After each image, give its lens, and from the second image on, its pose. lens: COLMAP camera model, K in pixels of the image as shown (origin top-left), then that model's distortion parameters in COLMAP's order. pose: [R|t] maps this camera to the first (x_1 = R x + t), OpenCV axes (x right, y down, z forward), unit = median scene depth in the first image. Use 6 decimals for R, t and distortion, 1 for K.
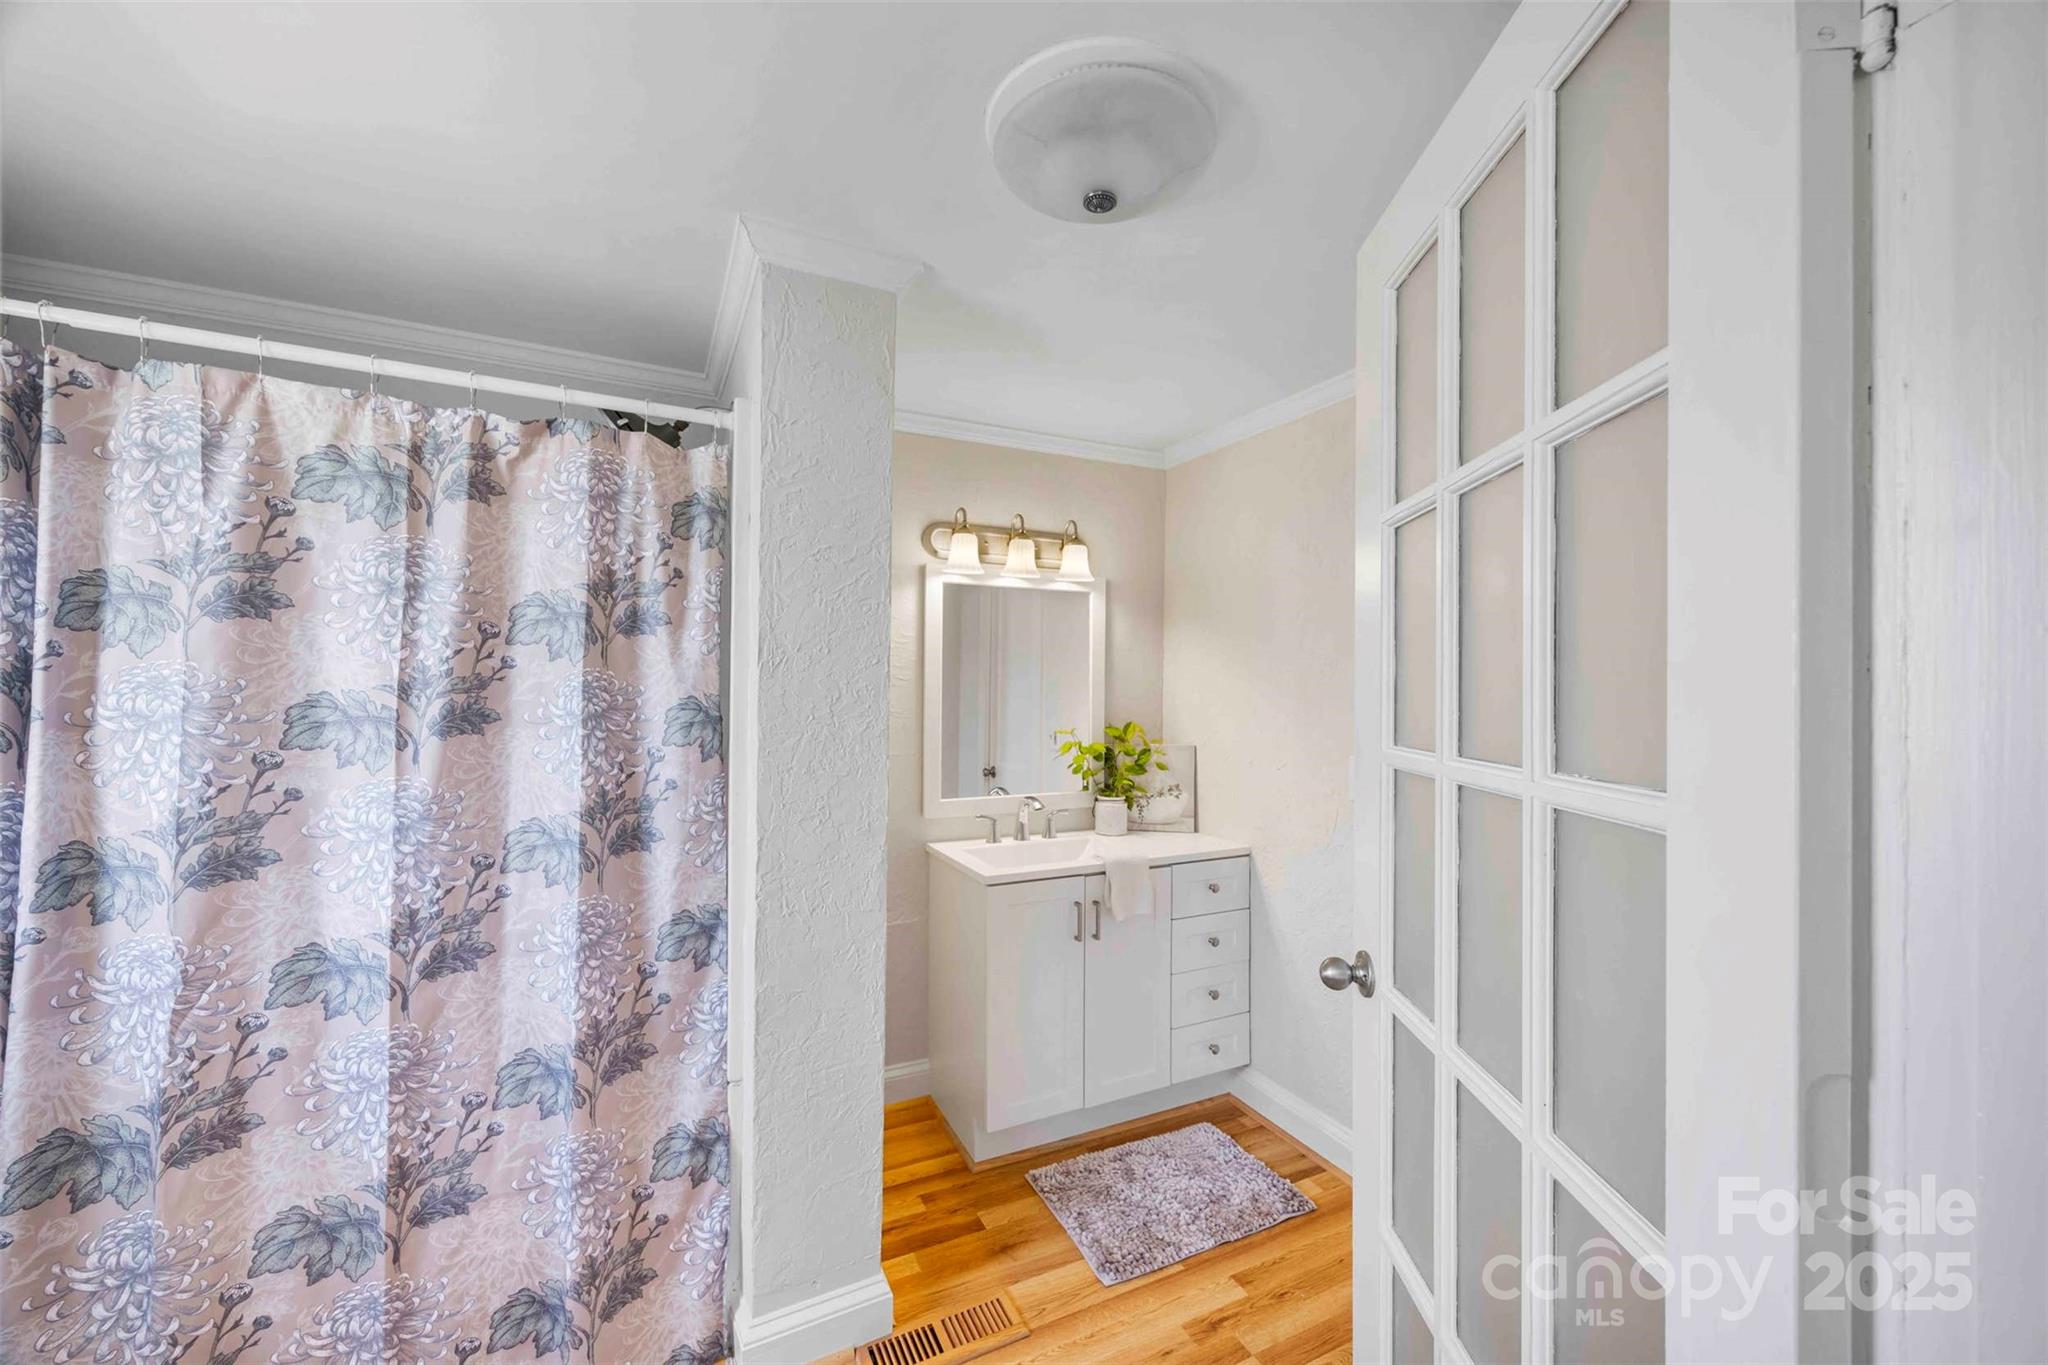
lens RADIAL K [[808.2, 0, 1036.8], [0, 808.2, 681.9], [0, 0, 1]] dist [-0.000524, 0.000220]
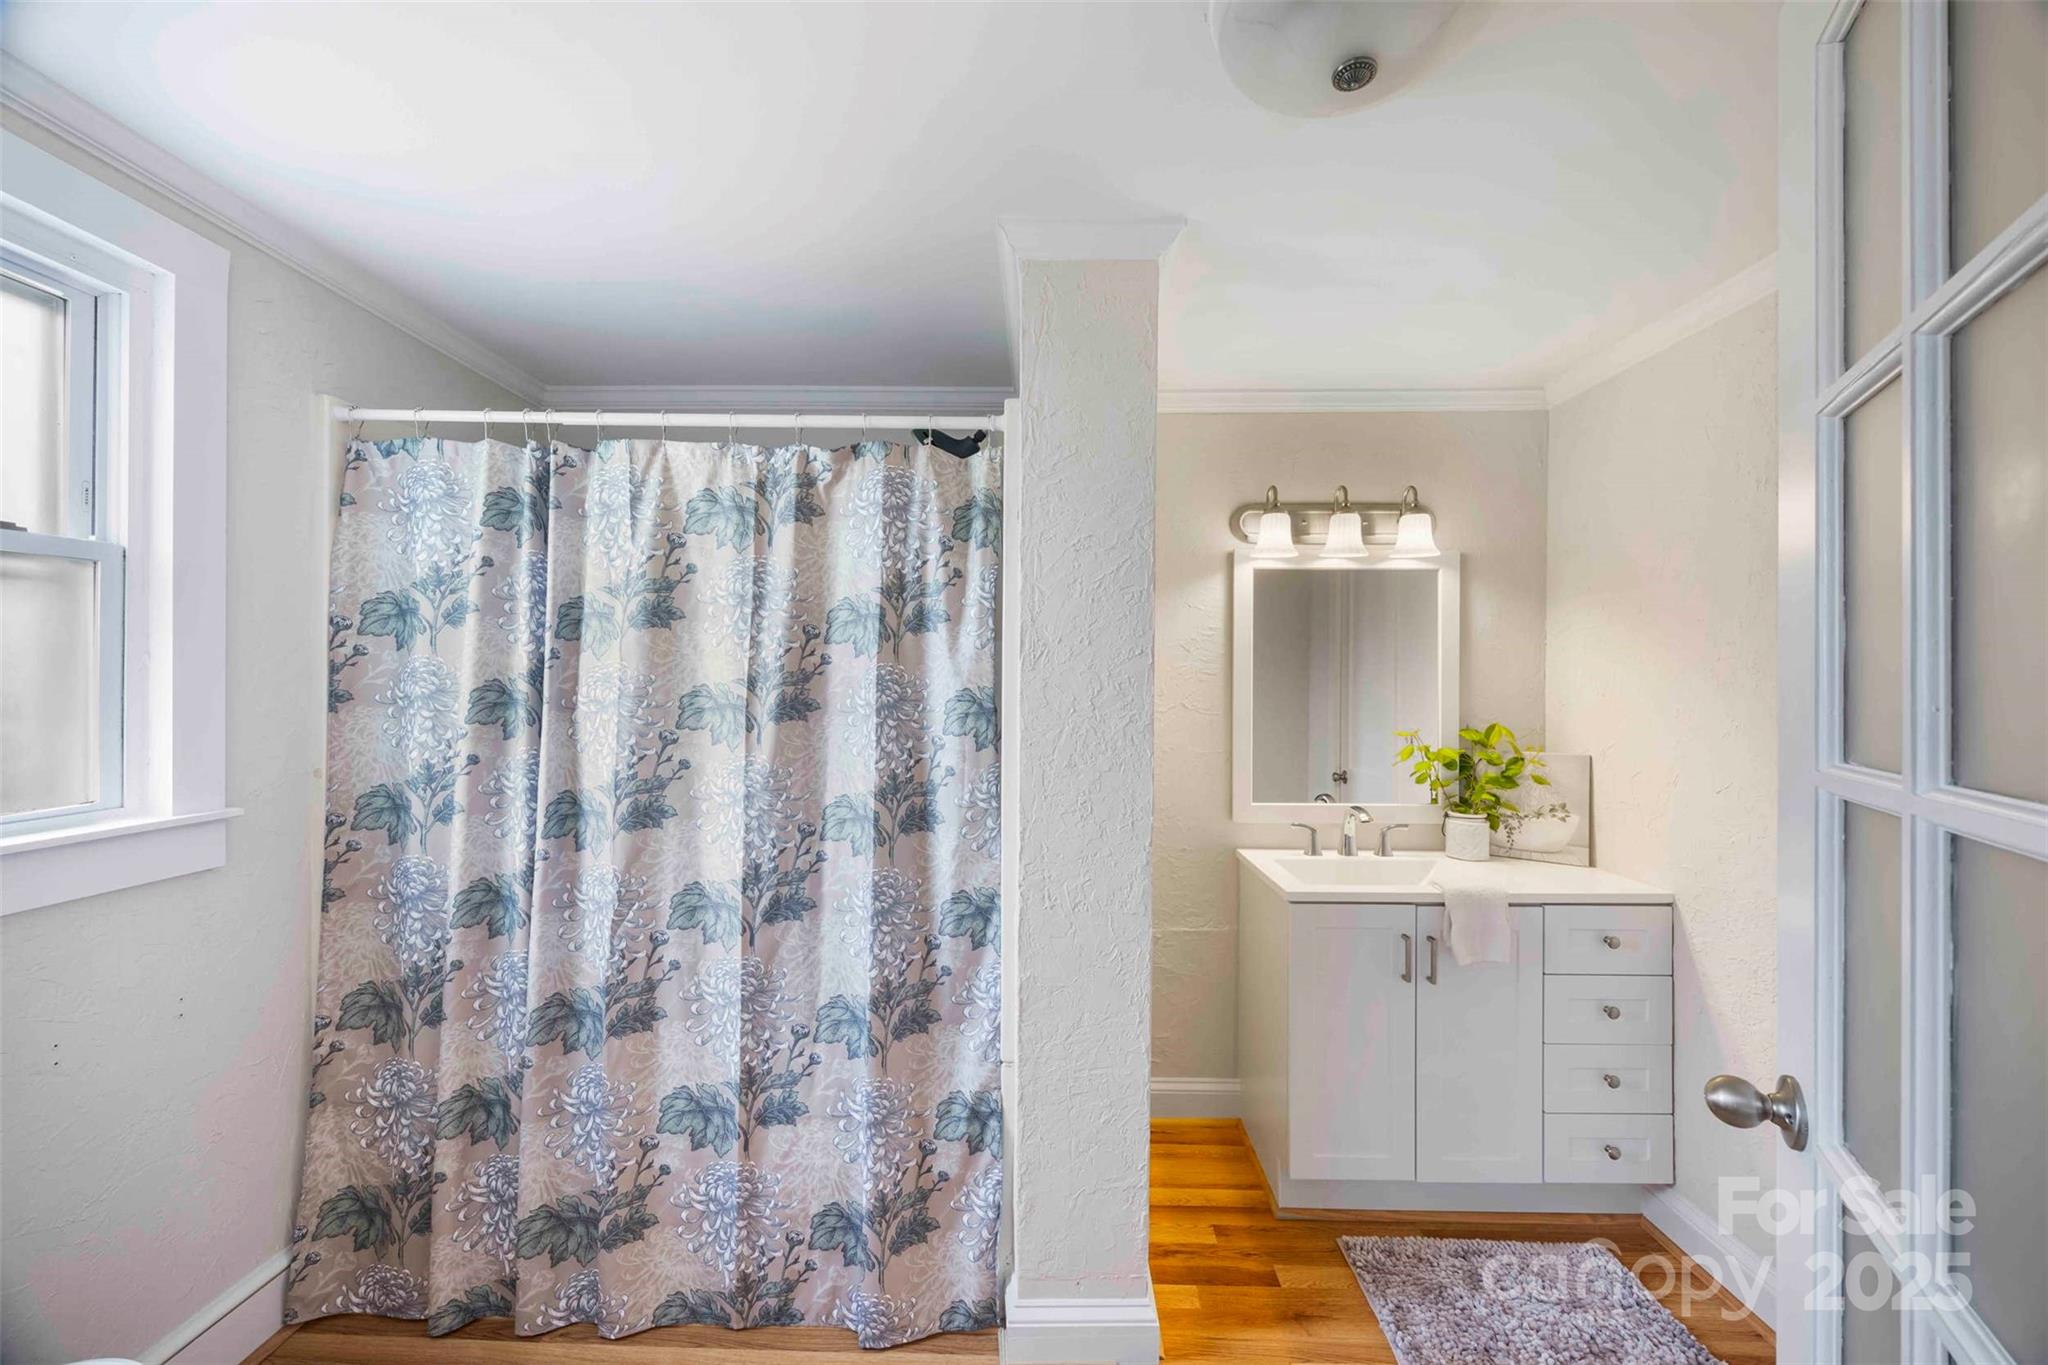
lens RADIAL K [[795.5, 0, 1030.5], [0, 795.5, 682.2], [0, 0, 1]] dist [-0.002437, 0.000222]
pose [[0.884156, -0.003958, -0.467175, 0.138018], [0.004378, 0.999990, -0.000188, 0.010393], [0.467171, -0.001879, 0.884165, 0.125583]]
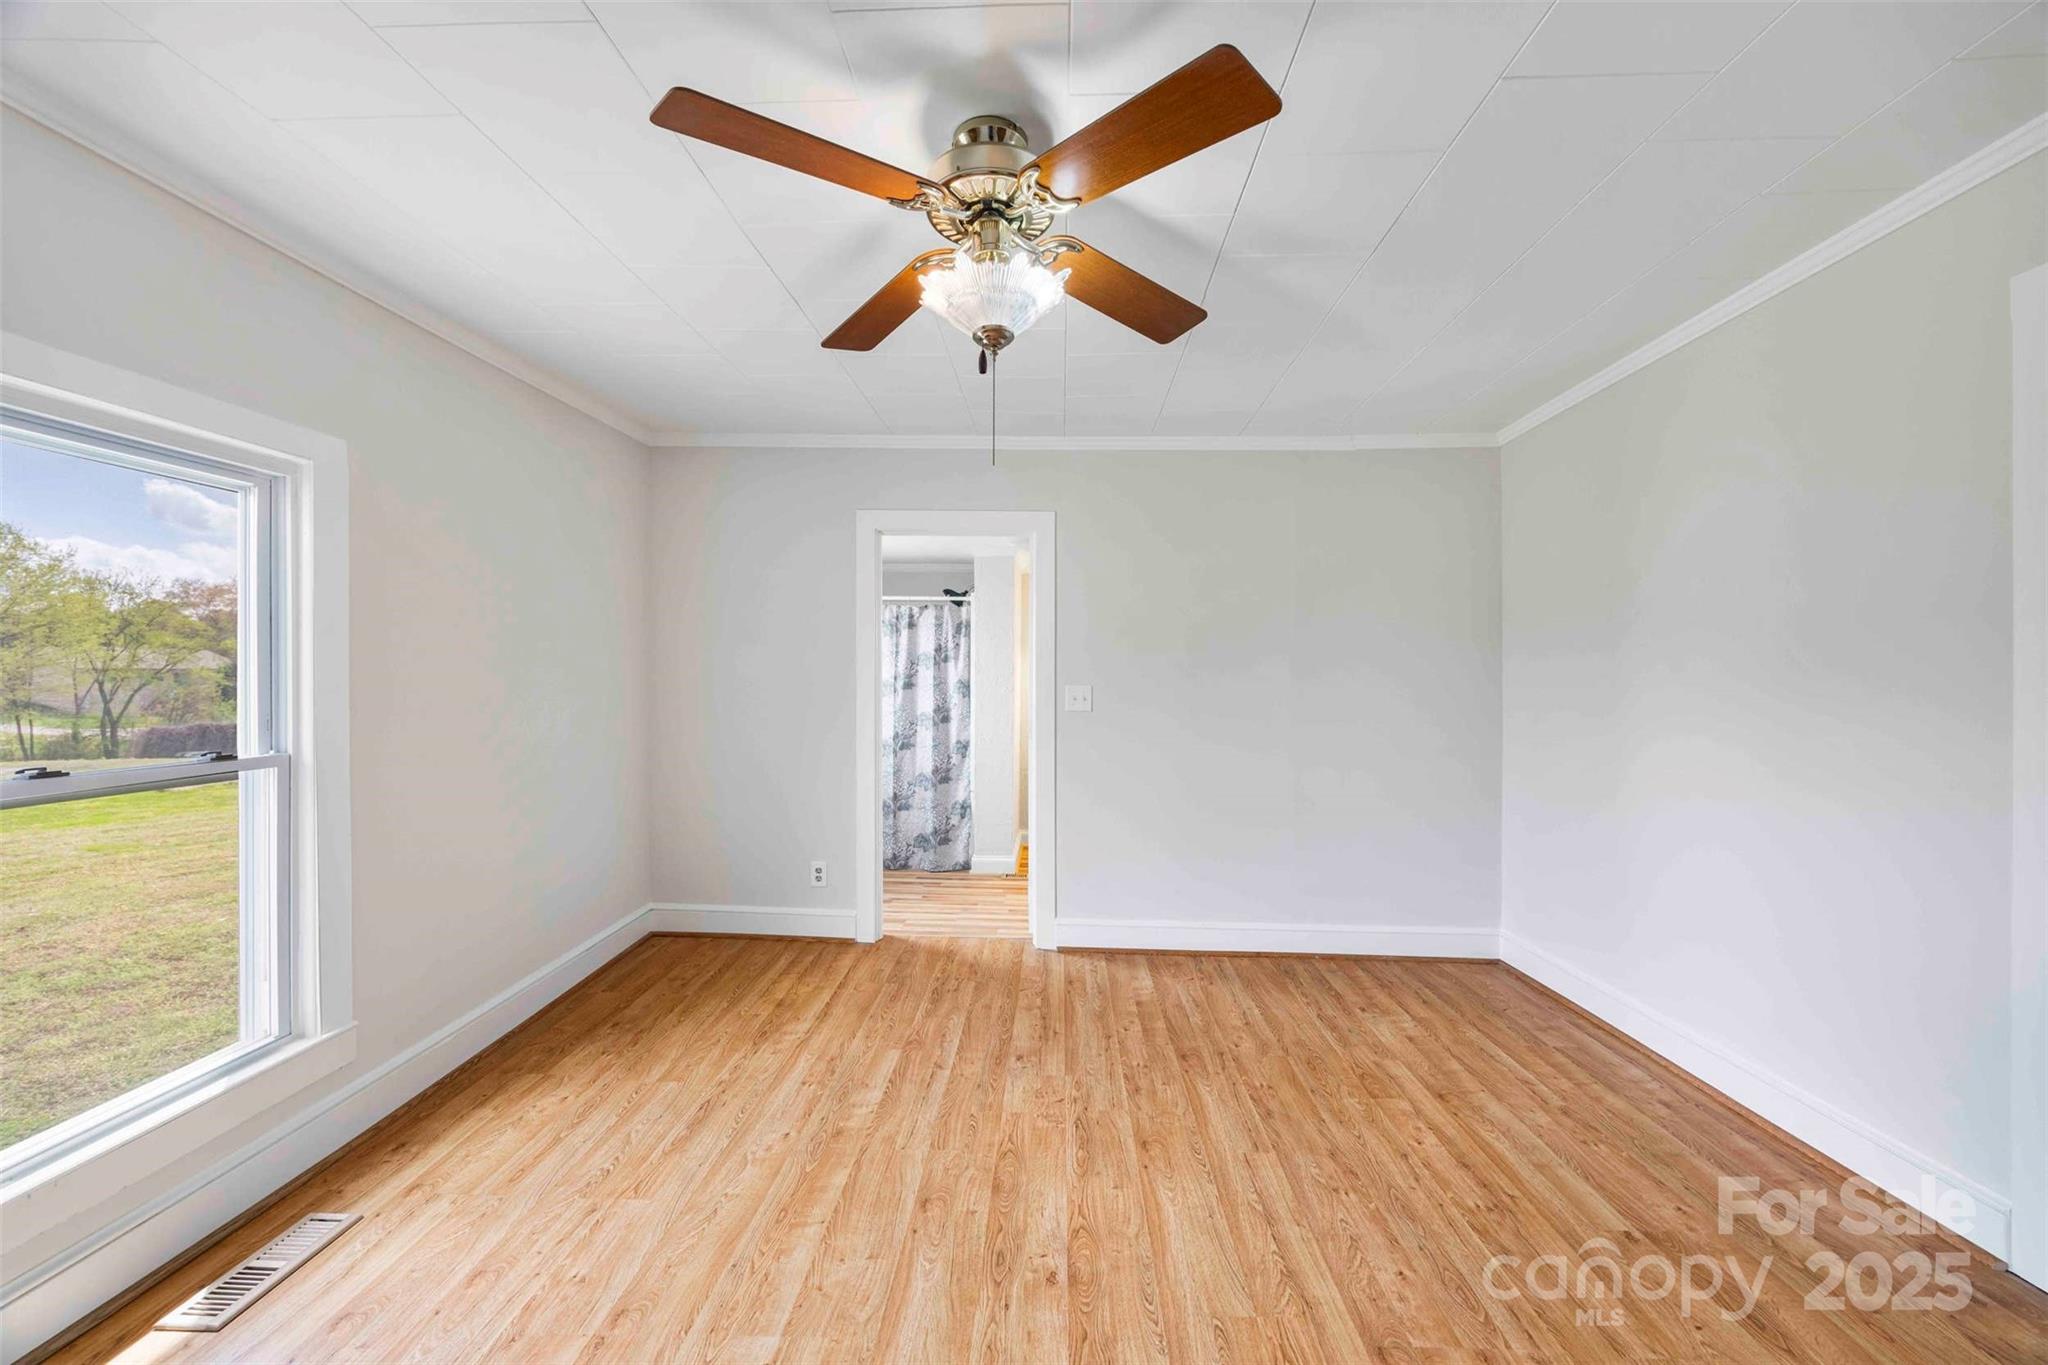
lens RADIAL K [[795.5, 0, 1030.5], [0, 795.5, 682.2], [0, 0, 1]] dist [-0.002437, 0.000222]
pose [[0.869619, -0.002613, -0.493716, 1.628227], [0.006330, 0.999963, 0.005857, 0.011801], [0.493682, -0.008218, 0.869603, -1.956514]]
